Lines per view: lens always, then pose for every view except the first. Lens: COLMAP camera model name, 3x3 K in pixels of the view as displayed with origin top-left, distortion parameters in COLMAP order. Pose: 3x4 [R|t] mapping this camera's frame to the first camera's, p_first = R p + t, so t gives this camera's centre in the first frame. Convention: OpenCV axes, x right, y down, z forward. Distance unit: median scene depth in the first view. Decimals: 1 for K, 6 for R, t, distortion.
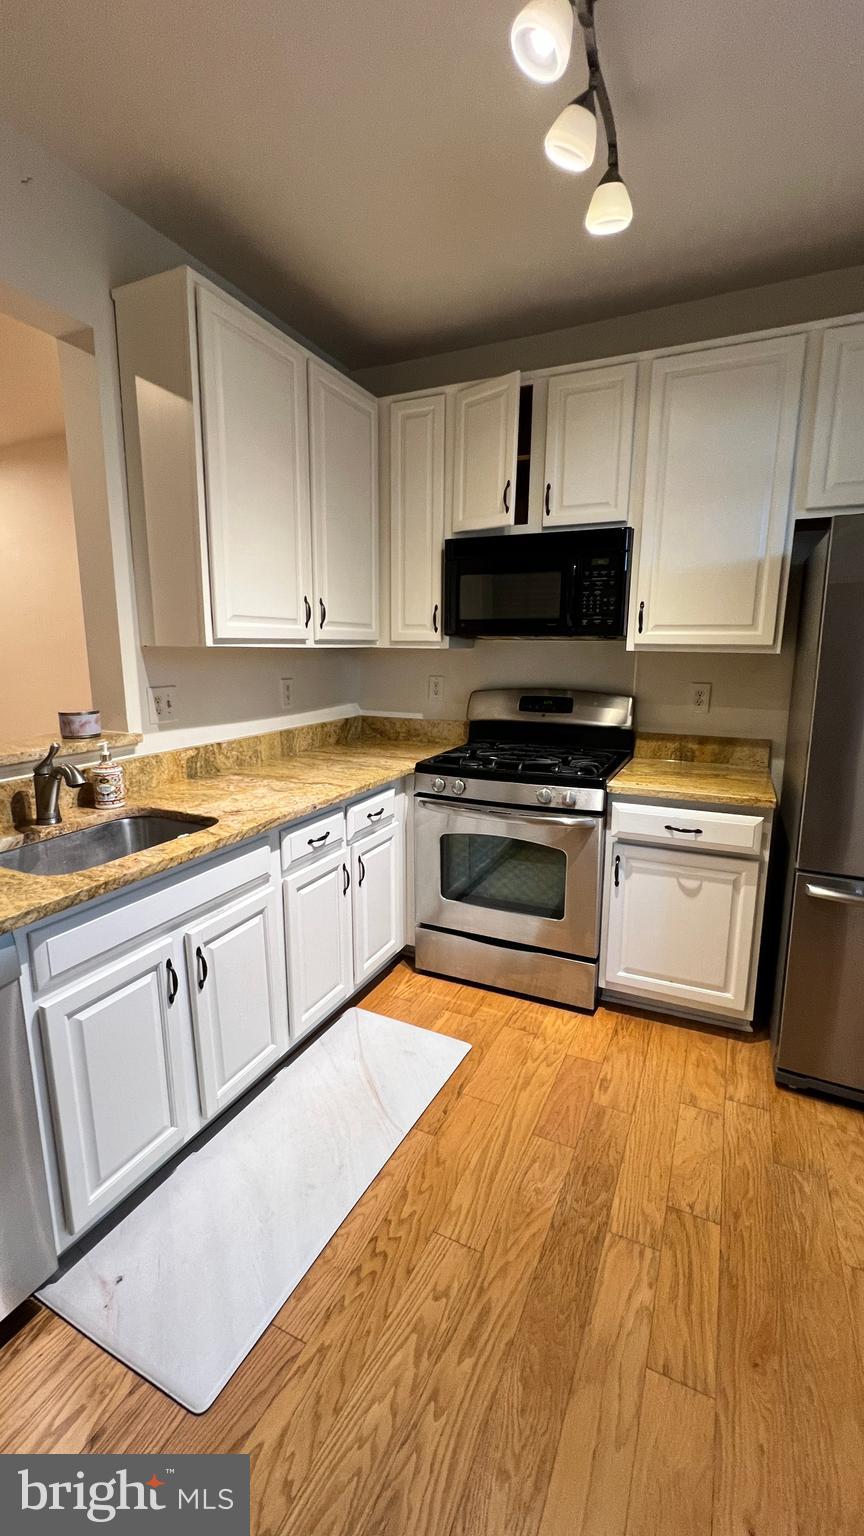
lens RADIAL K [[625.8, 0, 434.8], [0, 625.8, 763.0], [0, 0, 1]] dist [-0.001439, -0.000221]
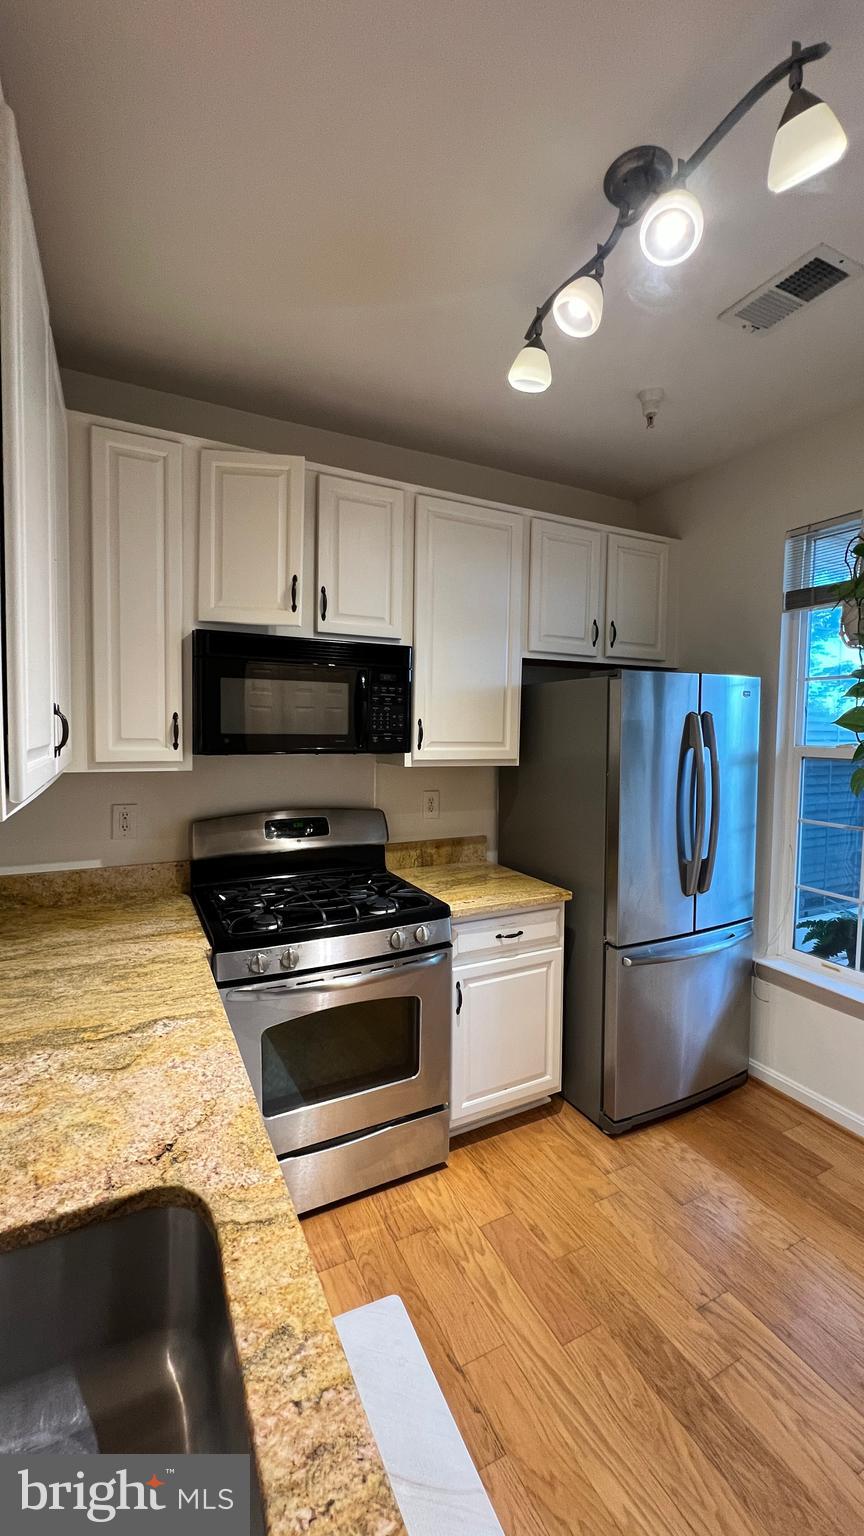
lens RADIAL K [[611.7, 0, 434.6], [0, 611.7, 763.4], [0, 0, 1]] dist [-0.002418, -0.000061]
pose [[0.612189, -0.045099, 0.789425, -0.488658], [0.138745, 0.989009, -0.051093, -0.150171], [-0.778444, 0.140807, 0.611718, 0.436390]]
